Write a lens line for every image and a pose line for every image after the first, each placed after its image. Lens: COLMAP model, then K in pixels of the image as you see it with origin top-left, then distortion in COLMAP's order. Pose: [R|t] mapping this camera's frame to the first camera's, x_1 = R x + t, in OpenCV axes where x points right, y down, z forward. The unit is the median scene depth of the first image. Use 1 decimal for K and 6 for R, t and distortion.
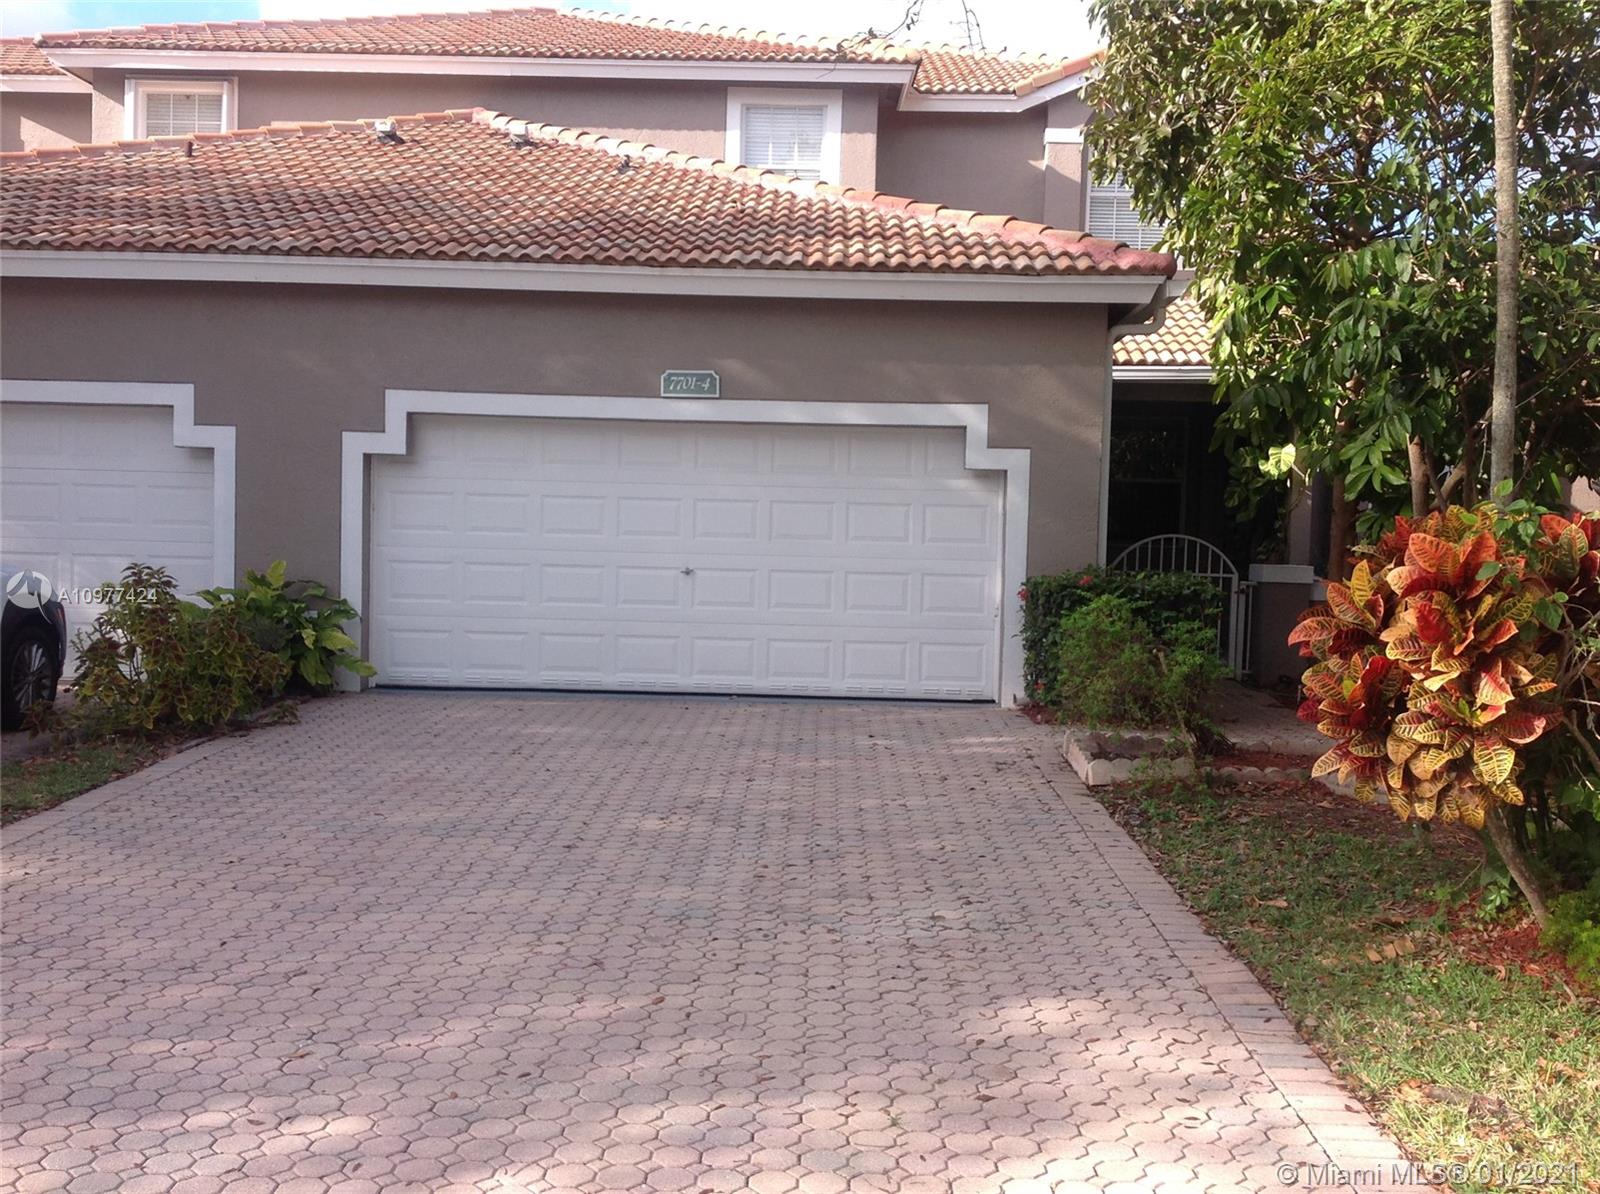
lens RADIAL K [[1497.5, 0, 800.0], [0, 1497.5, 597.0], [0, 0, 1]] dist [0.147882, -0.303925]
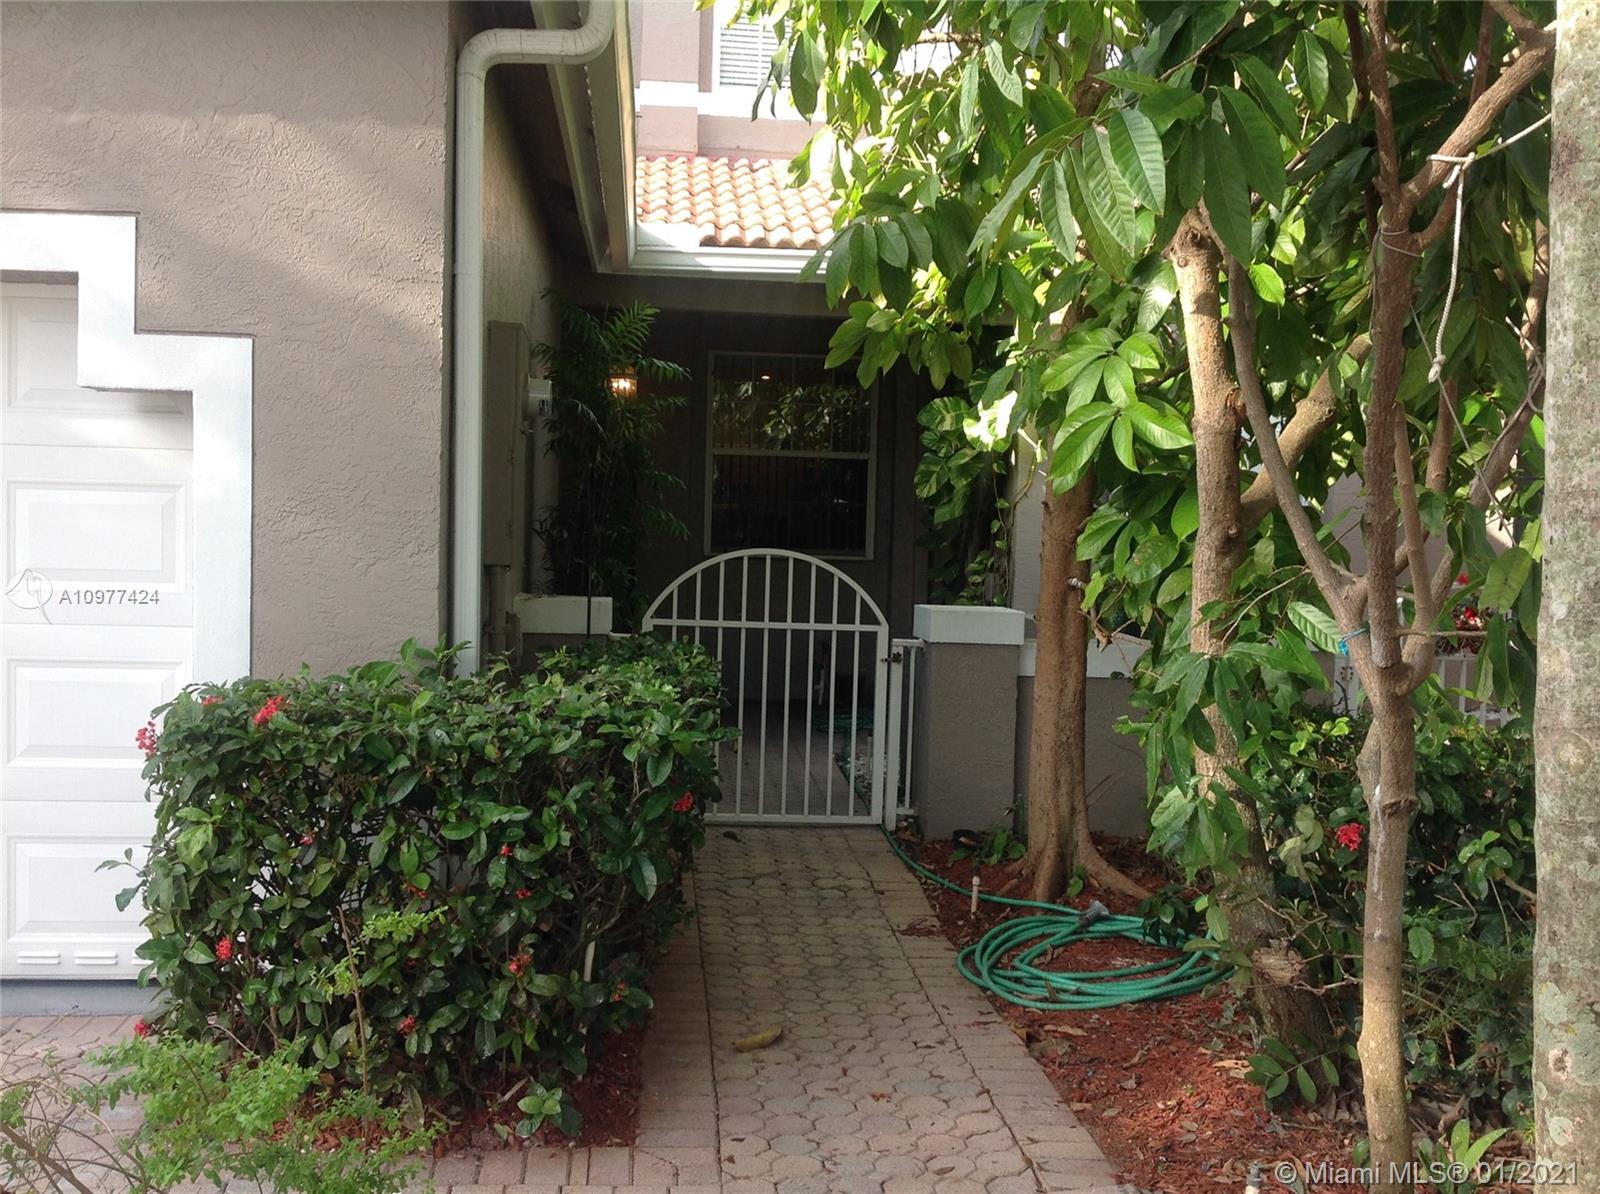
lens RADIAL K [[1497.5, 0, 800.0], [0, 1497.5, 597.0], [0, 0, 1]] dist [0.147882, -0.303925]
pose [[0.993406, -0.000157, 0.114650, 0.238283], [-0.000834, 0.999963, 0.008597, -0.035035], [-0.114648, -0.008636, 0.993369, 0.582595]]
